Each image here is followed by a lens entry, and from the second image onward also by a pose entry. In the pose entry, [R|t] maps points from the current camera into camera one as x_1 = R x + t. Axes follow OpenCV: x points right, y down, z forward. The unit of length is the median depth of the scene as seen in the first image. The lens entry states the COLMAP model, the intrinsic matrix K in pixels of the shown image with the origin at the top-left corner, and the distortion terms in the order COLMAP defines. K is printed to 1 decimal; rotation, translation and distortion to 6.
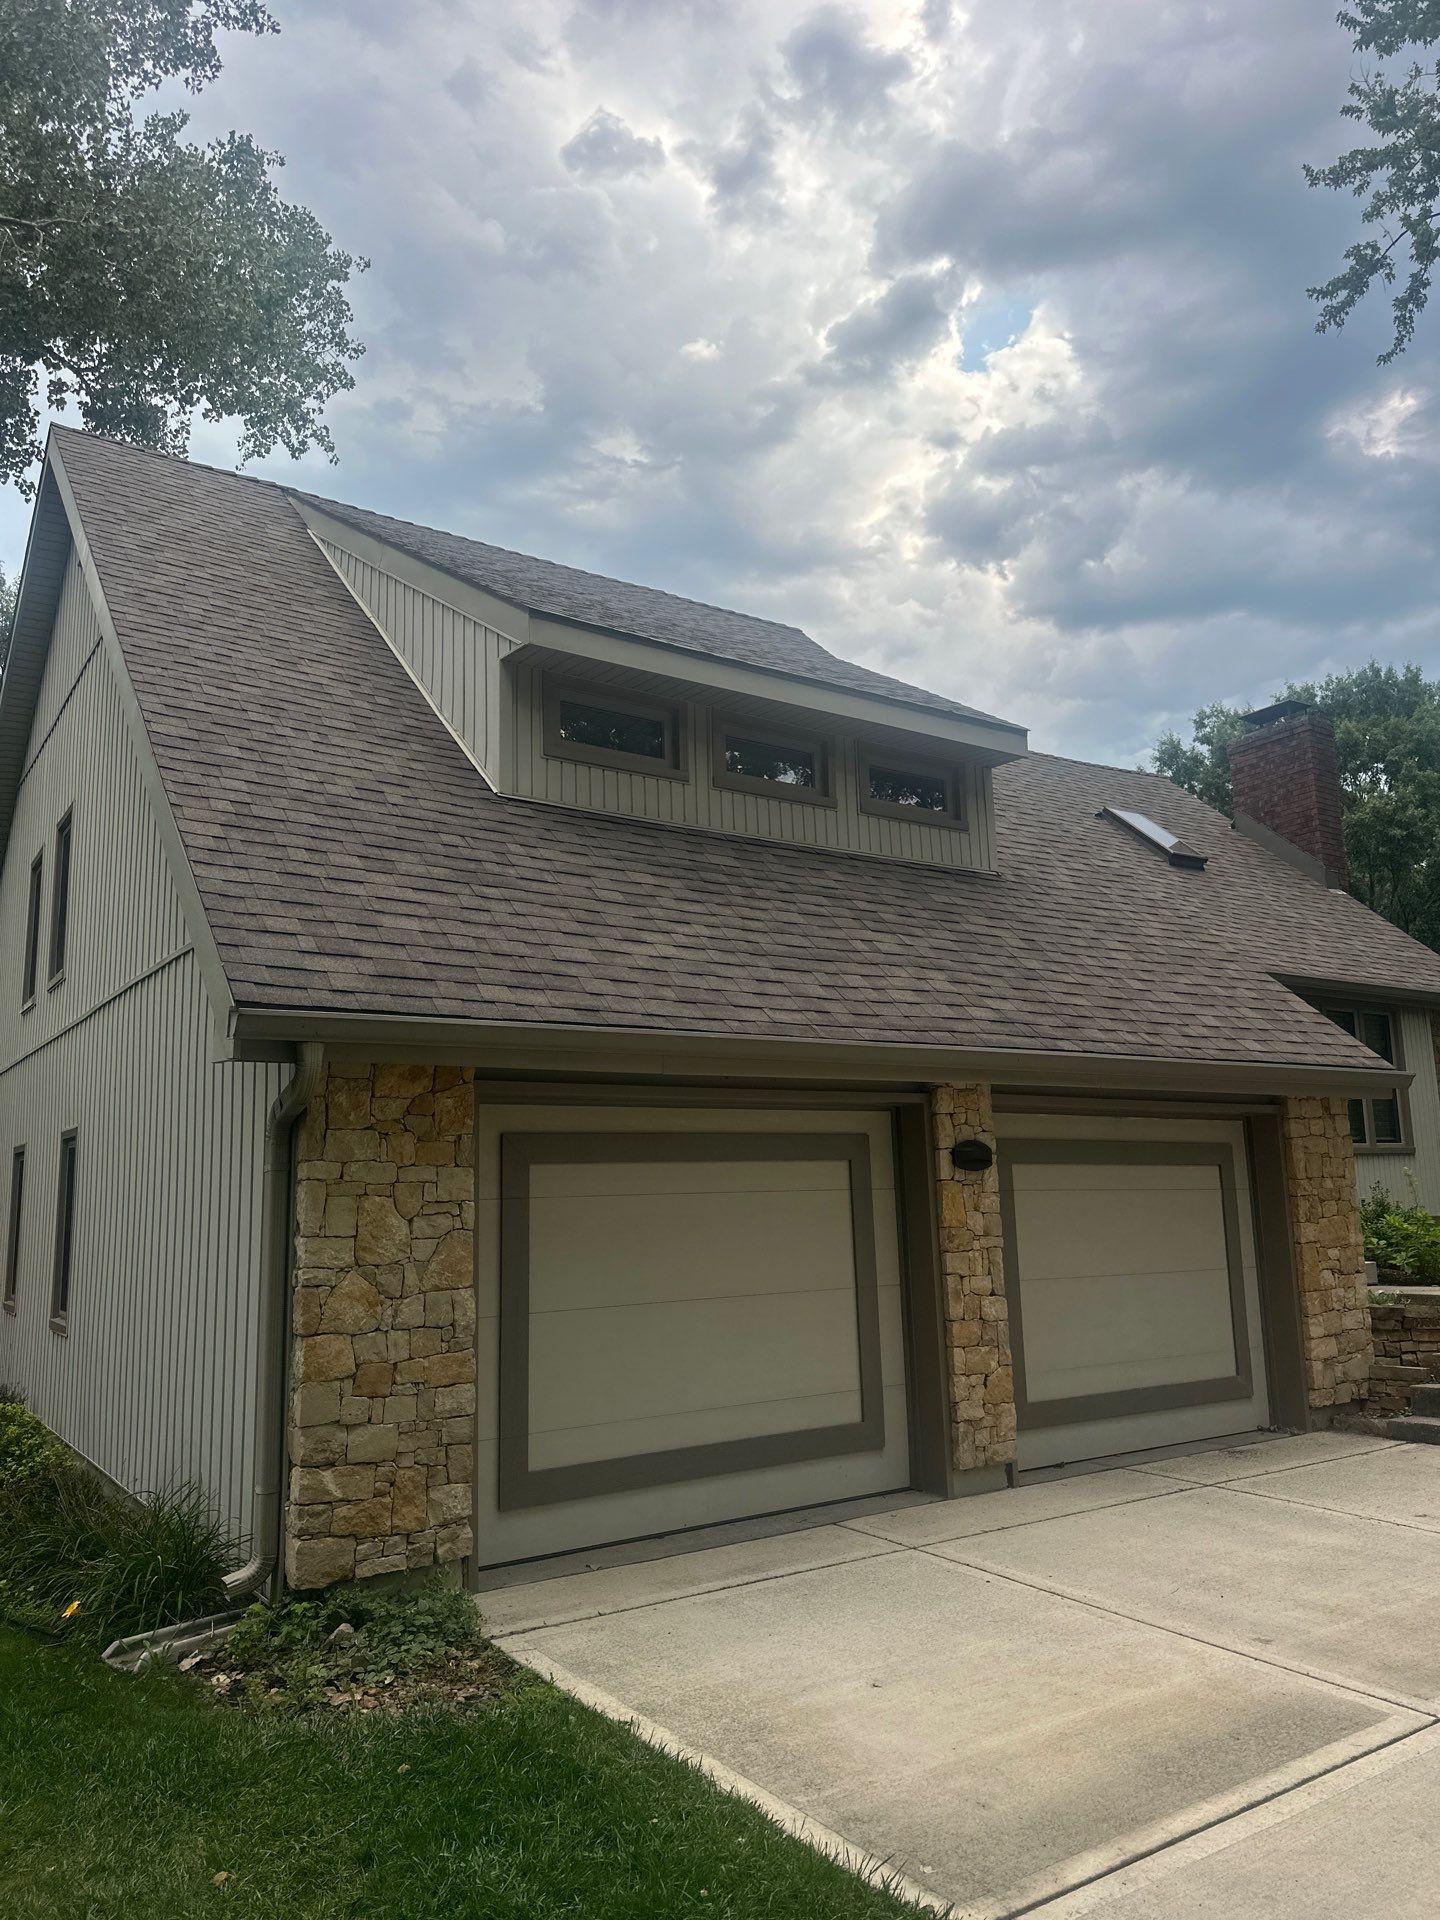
lens RADIAL K [[1346.5, 0, 720.0], [0, 1346.5, 960.0], [0, 0, 1]] dist [0.160903, -0.322764]
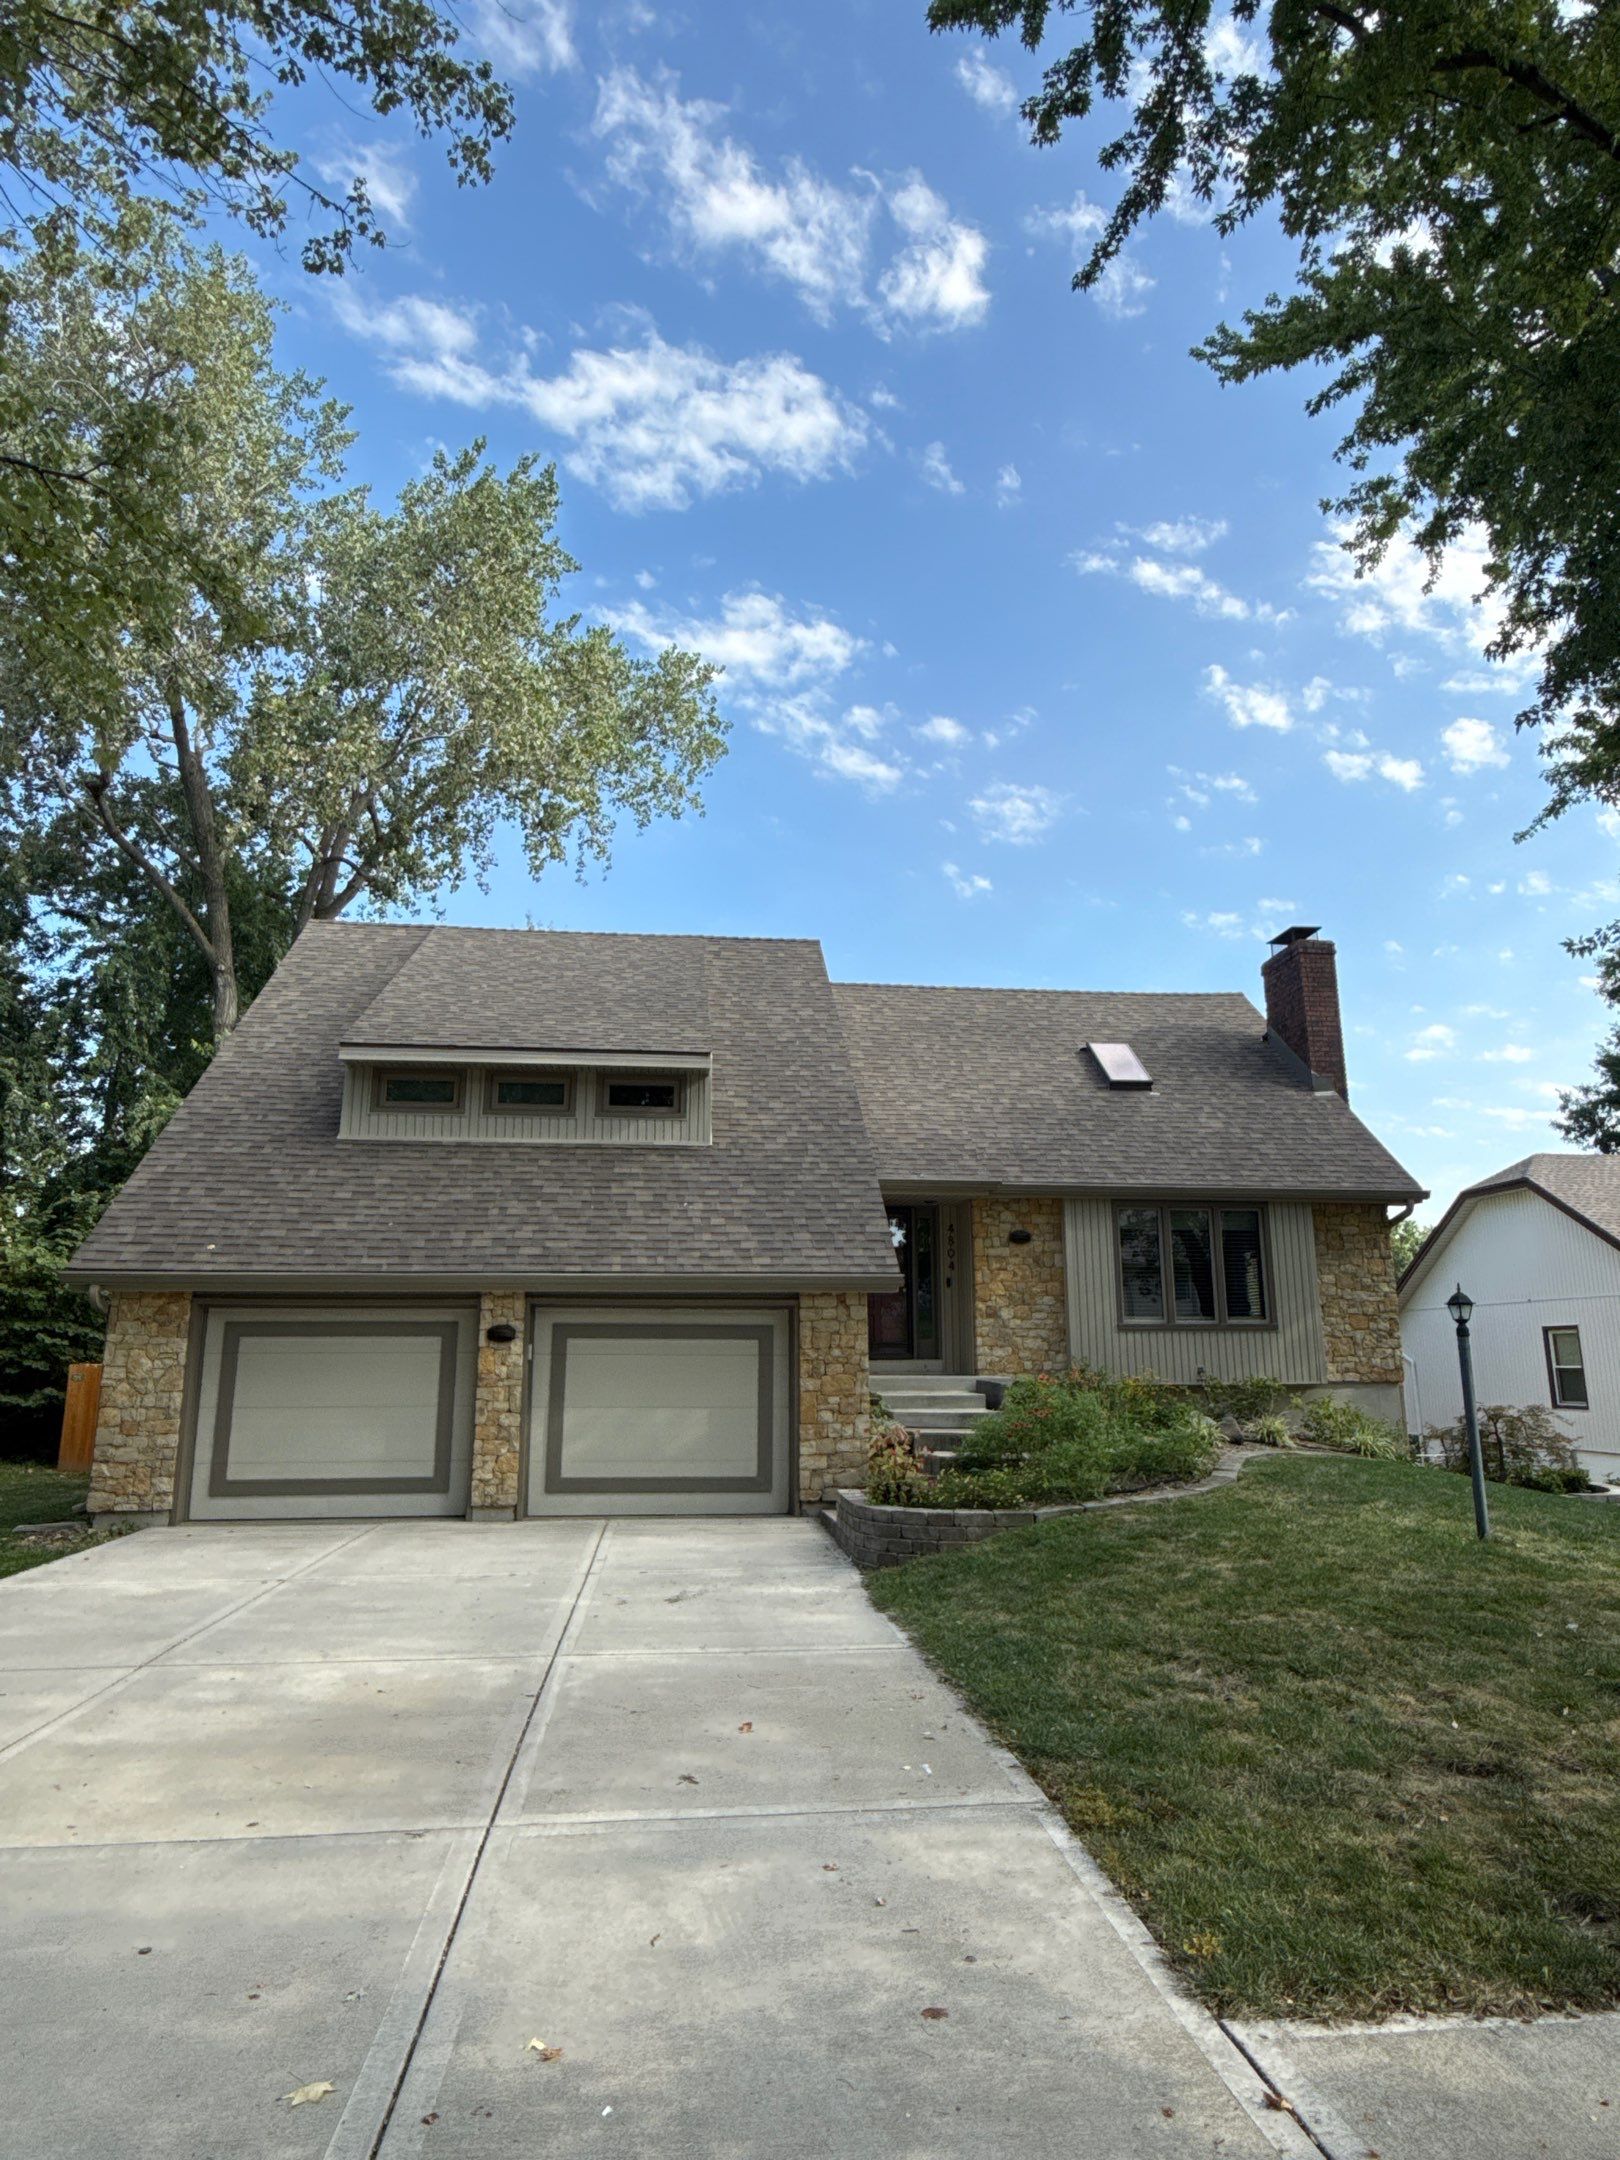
lens RADIAL K [[1251.2, 0, 810.0], [0, 1251.2, 1080.0], [0, 0, 1]] dist [0.000765, -0.000577]
pose [[0.887485, -0.078366, -0.454125, 1.314502], [0.059653, 0.996680, -0.055414, -0.071545], [0.456959, 0.022089, 0.889213, -0.277962]]
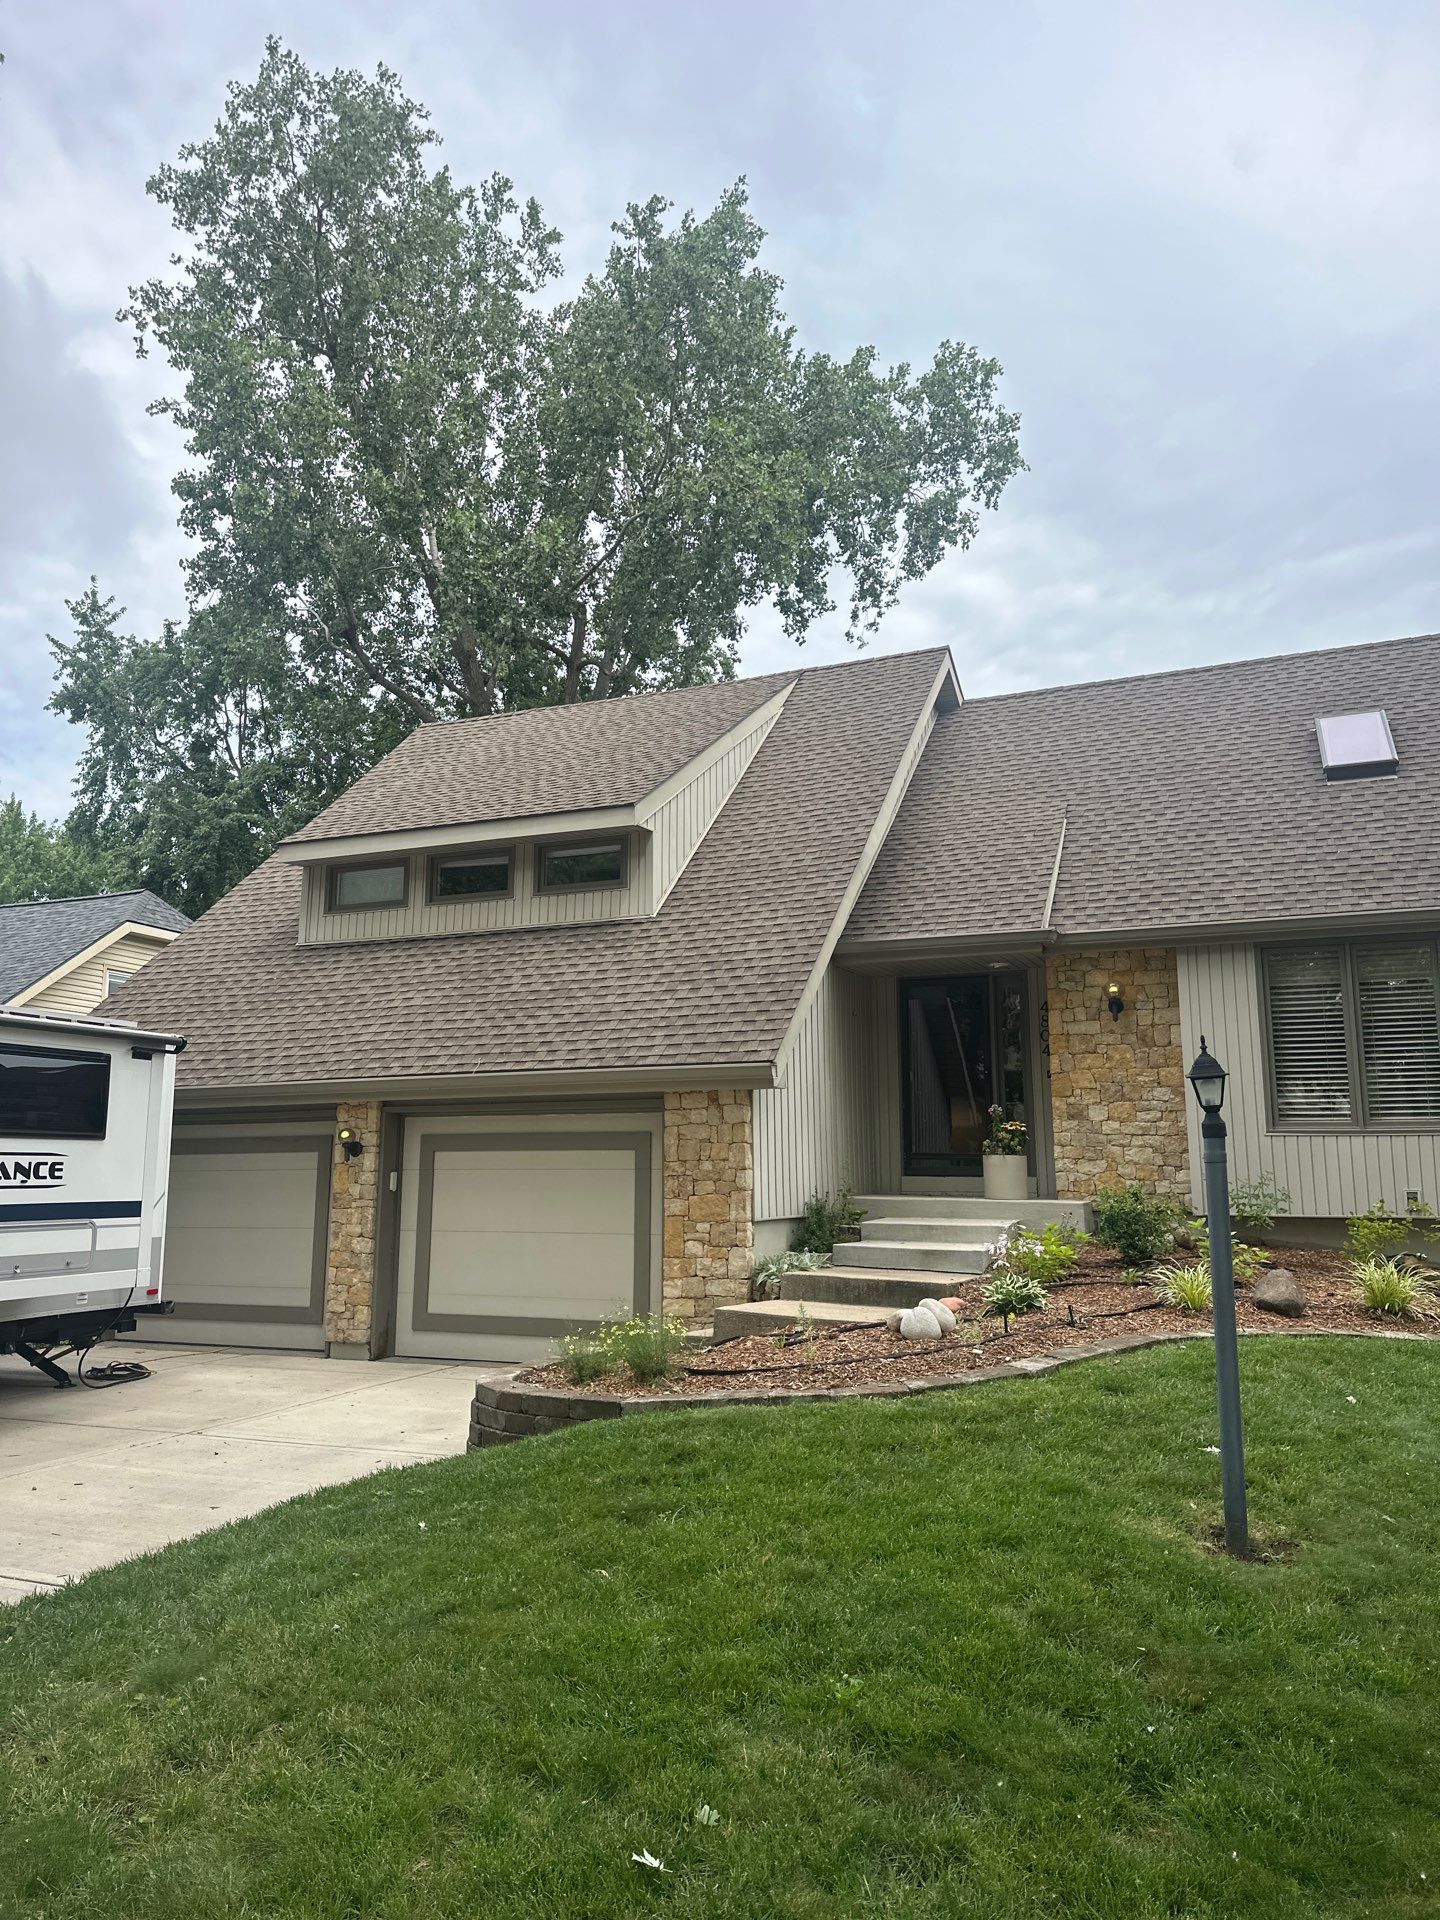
lens RADIAL K [[1349.6, 0, 714.1], [0, 1349.6, 938.6], [0, 0, 1]] dist [0.143012, -0.219726]
pose [[0.549042, -0.122571, -0.826758, 1.751875], [0.131650, 0.989523, -0.059273, 0.053094], [0.825361, -0.076299, 0.559426, 0.479883]]
